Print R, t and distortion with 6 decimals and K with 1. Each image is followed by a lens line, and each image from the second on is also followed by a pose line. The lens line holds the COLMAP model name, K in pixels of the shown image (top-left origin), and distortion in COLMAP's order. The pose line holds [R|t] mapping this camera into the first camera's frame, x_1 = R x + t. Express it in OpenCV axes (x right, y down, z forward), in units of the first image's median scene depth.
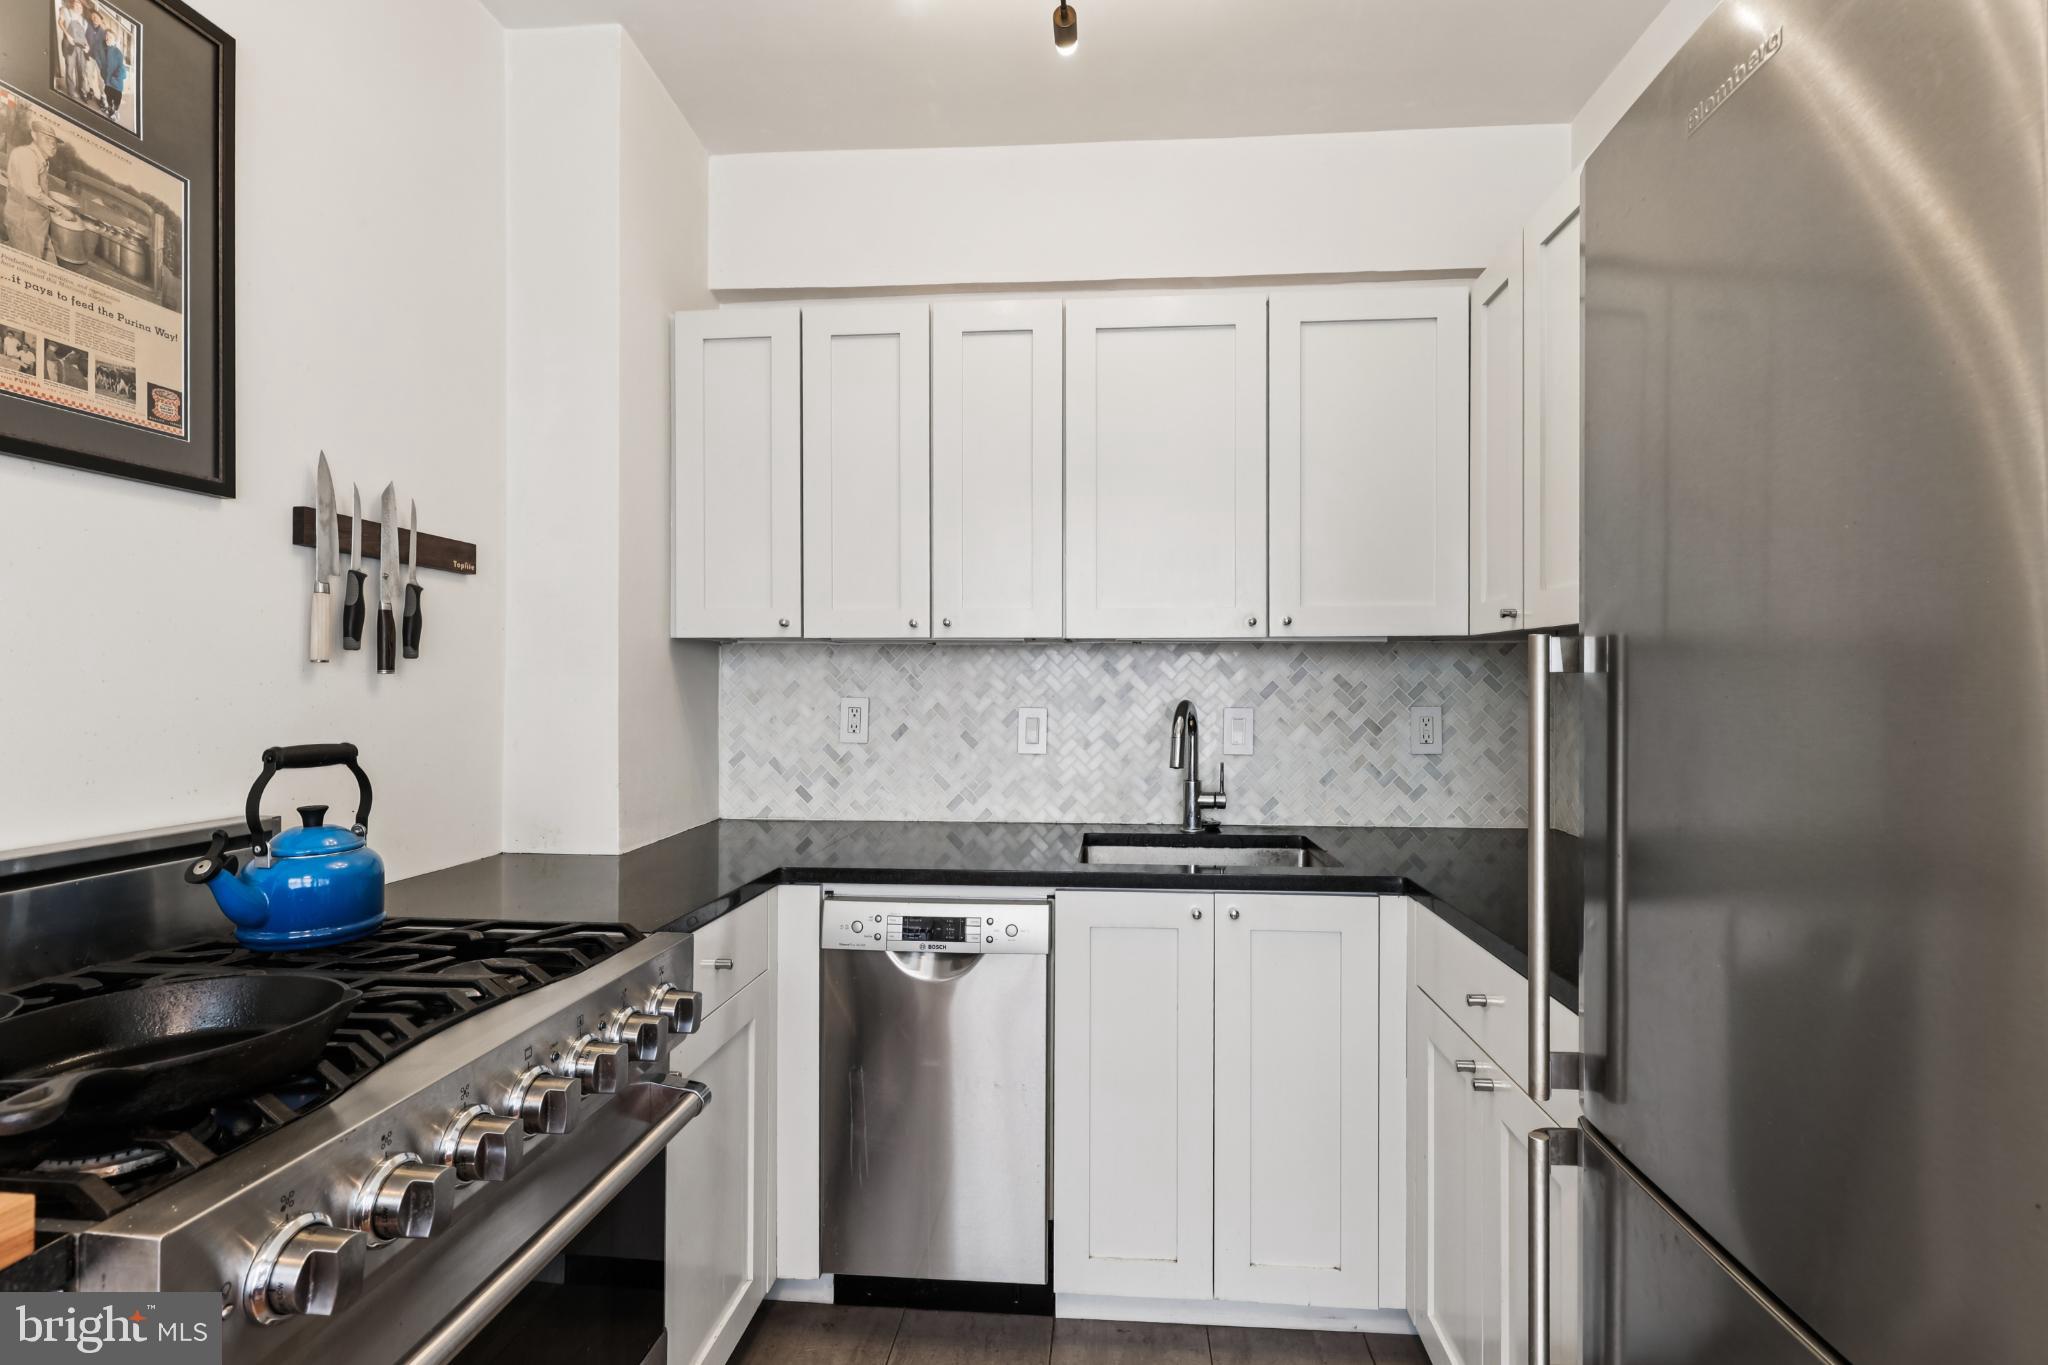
lens RADIAL K [[955.9, 0, 1041.9], [0, 955.9, 681.8], [0, 0, 1]] dist [0.007843, -0.002967]
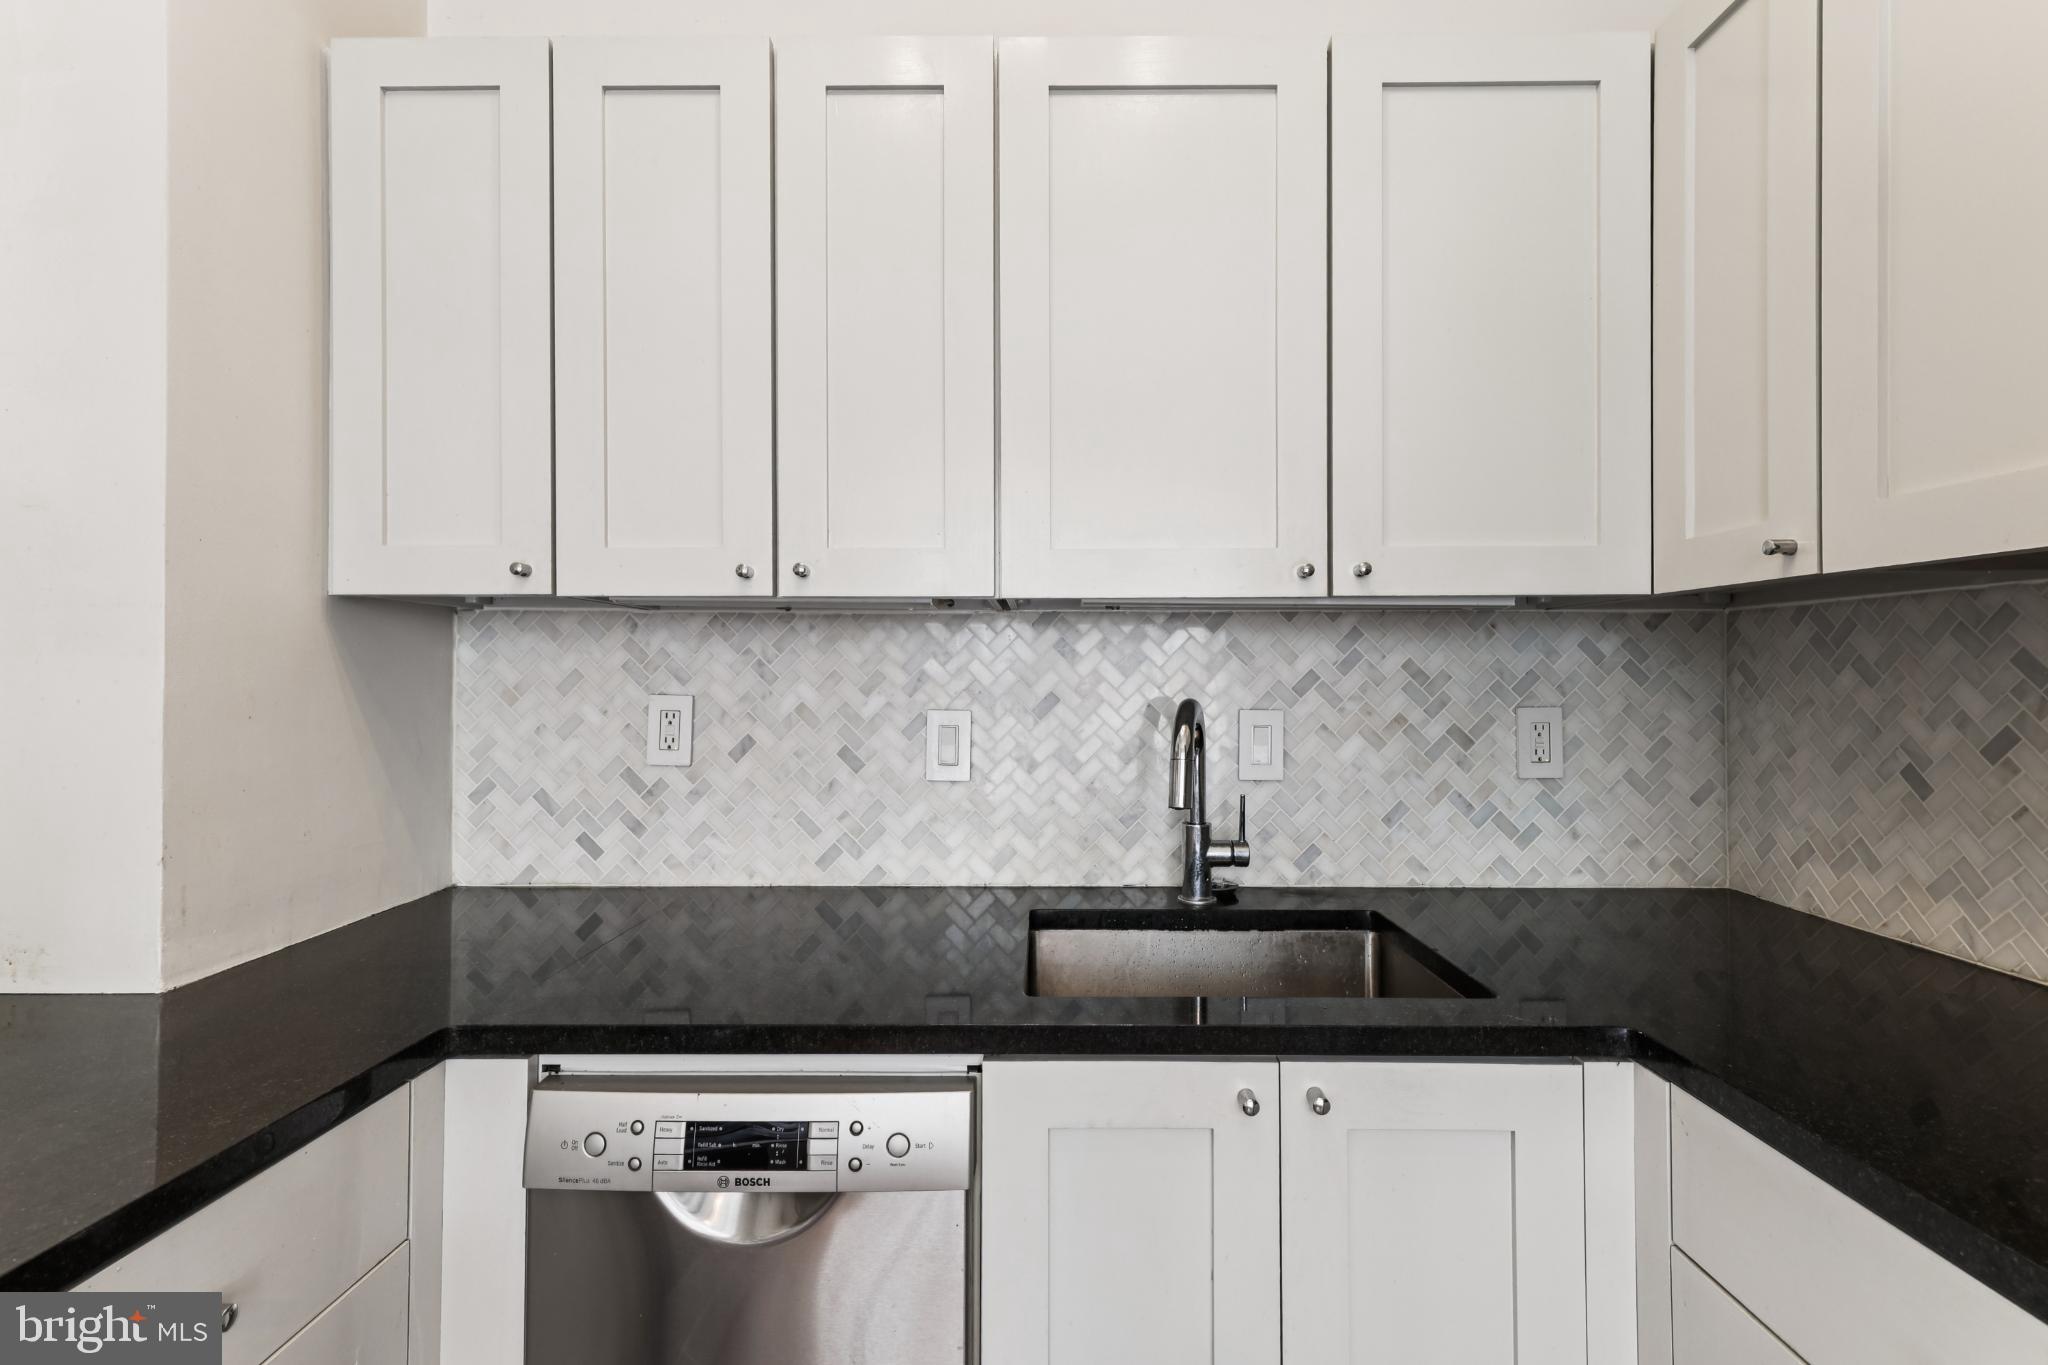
lens RADIAL K [[955.9, 0, 1040.7], [0, 955.9, 669.6], [0, 0, 1]] dist [0.007843, -0.002967]
pose [[0.997486, -0.000119, 0.070859, 0.008252], [0.000479, 0.999987, -0.005066, 0.003715], [-0.070858, 0.005087, 0.997473, 0.440293]]
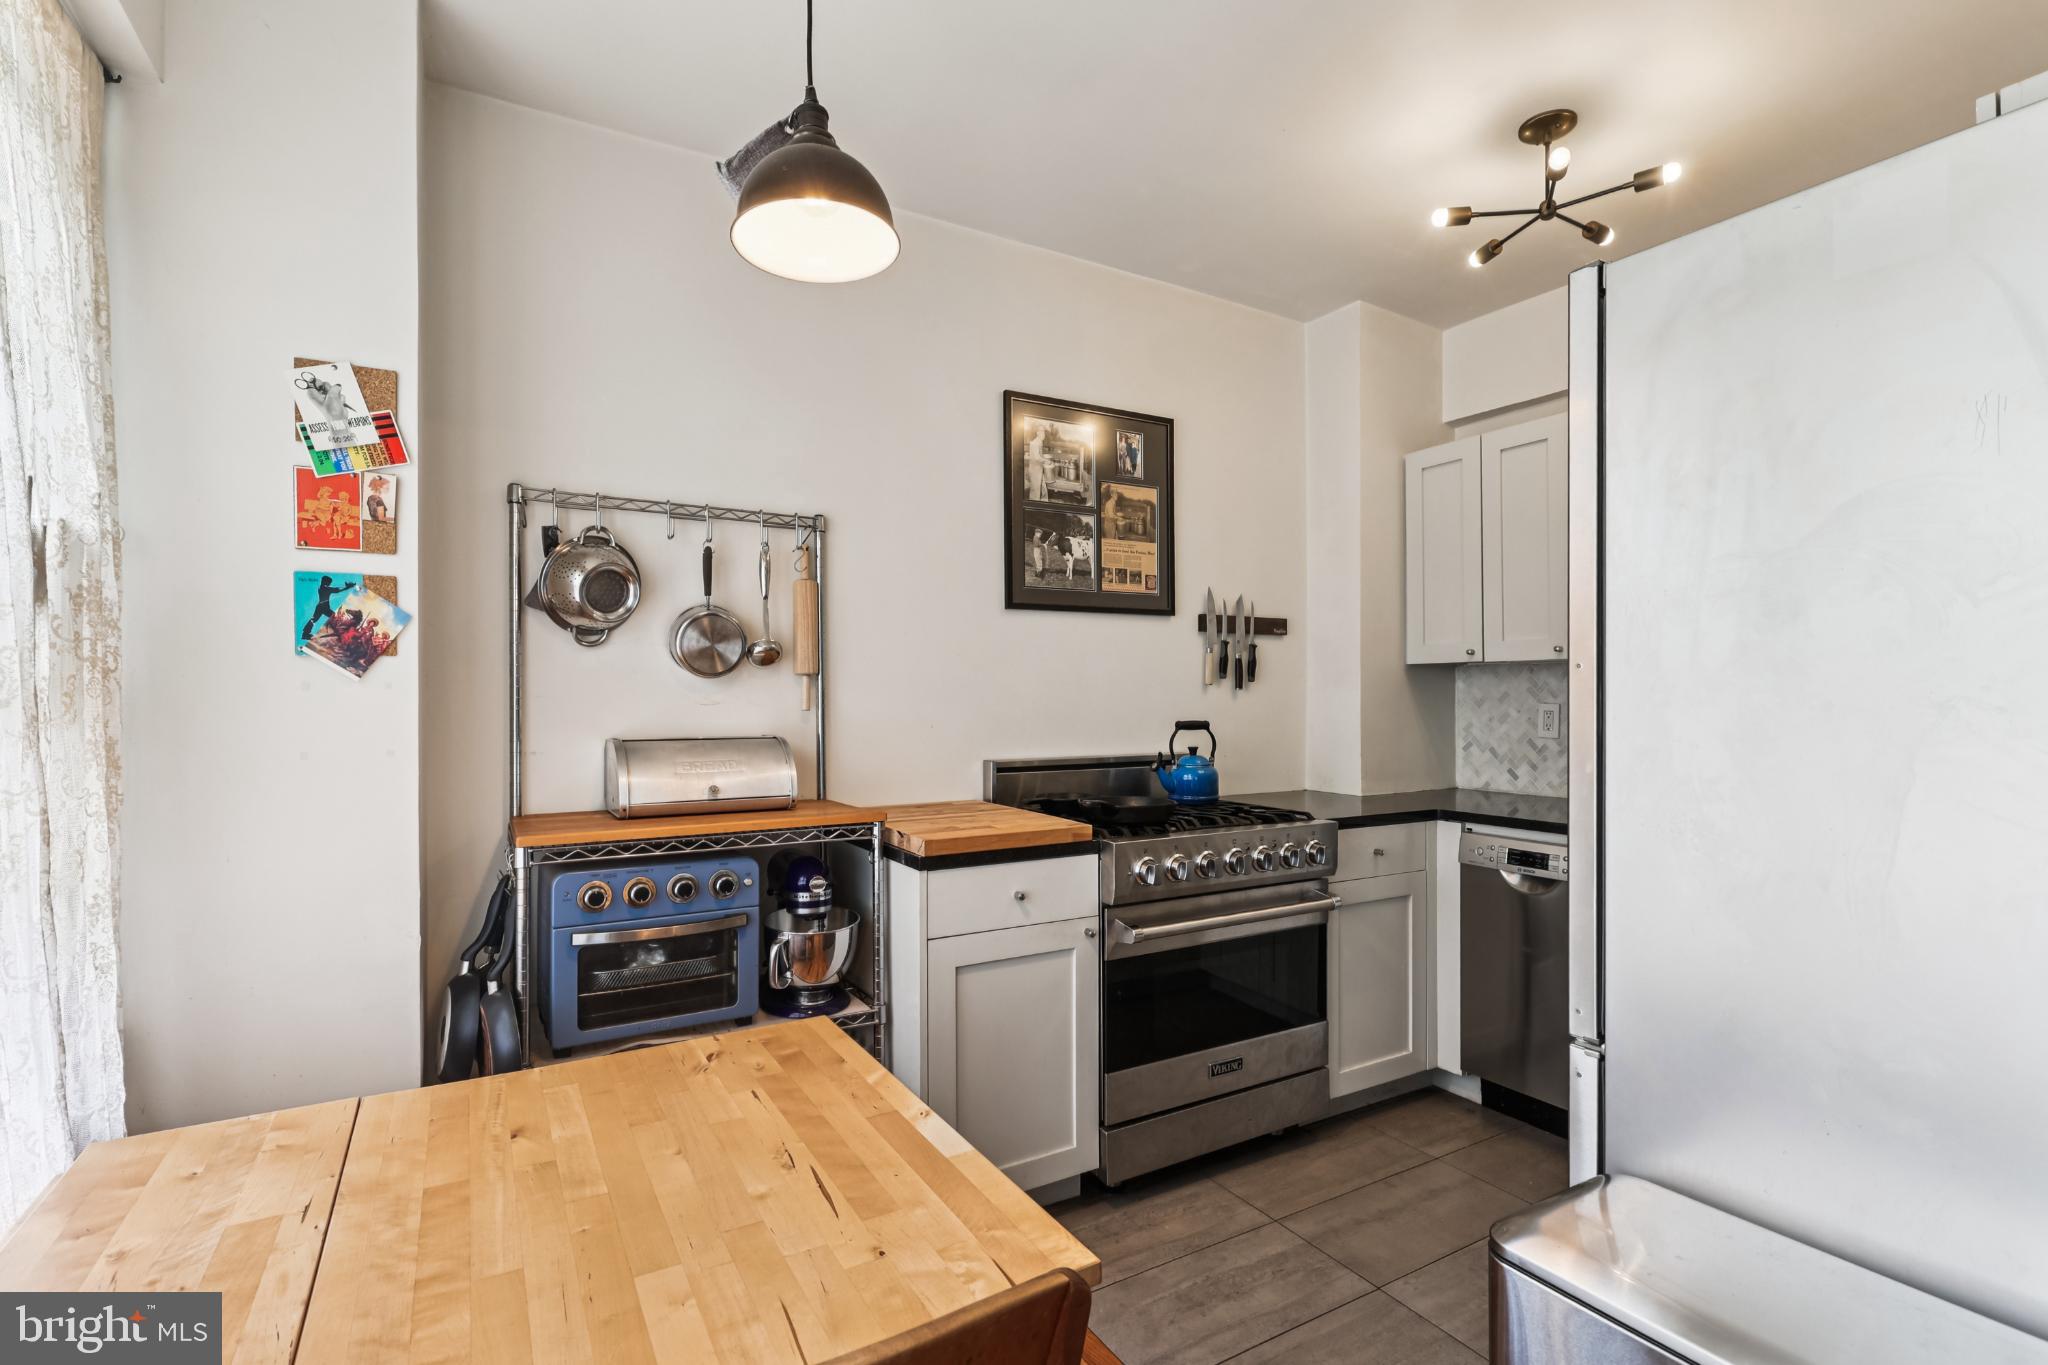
lens RADIAL K [[955.9, 0, 1040.7], [0, 955.9, 694.2], [0, 0, 1]] dist [0.007843, -0.002967]
pose [[0.578940, -0.004509, -0.815357, 0.612785], [0.007570, 0.999971, -0.000156, -0.001796], [0.815335, -0.006082, 0.578958, -0.434089]]
